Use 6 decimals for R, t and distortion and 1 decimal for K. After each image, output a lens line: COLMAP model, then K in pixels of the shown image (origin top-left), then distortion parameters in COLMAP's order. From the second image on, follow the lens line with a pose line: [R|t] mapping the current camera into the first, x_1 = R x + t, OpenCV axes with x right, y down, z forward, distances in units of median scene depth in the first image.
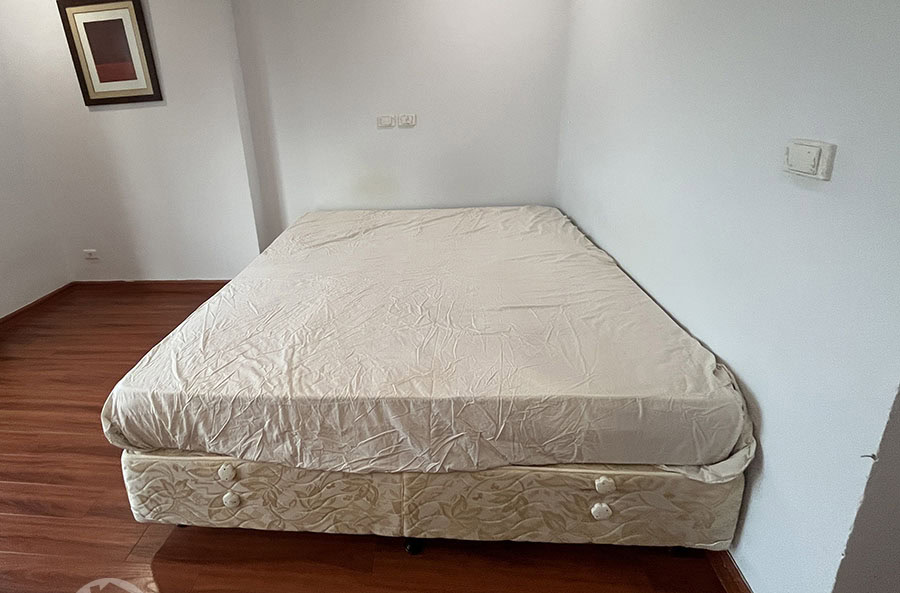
lens RADIAL K [[389.6, 0, 452.7], [0, 389.6, 254.3], [0, 0, 1]] dist [-0.001359, -0.000259]
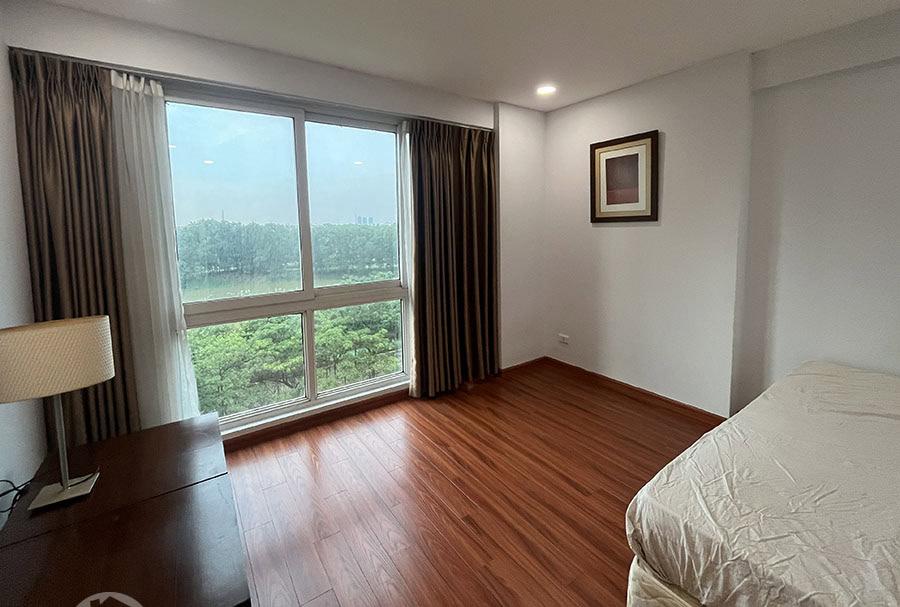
lens RADIAL K [[371.9, 0, 450.8], [0, 371.9, 305.2], [0, 0, 1]] dist [-0.000963, 0.000063]
pose [[0.668361, 0.204525, -0.715166, -0.615347], [-0.303587, 0.952737, -0.011253, 0.034770], [0.679064, 0.224636, 0.698864, -0.135470]]
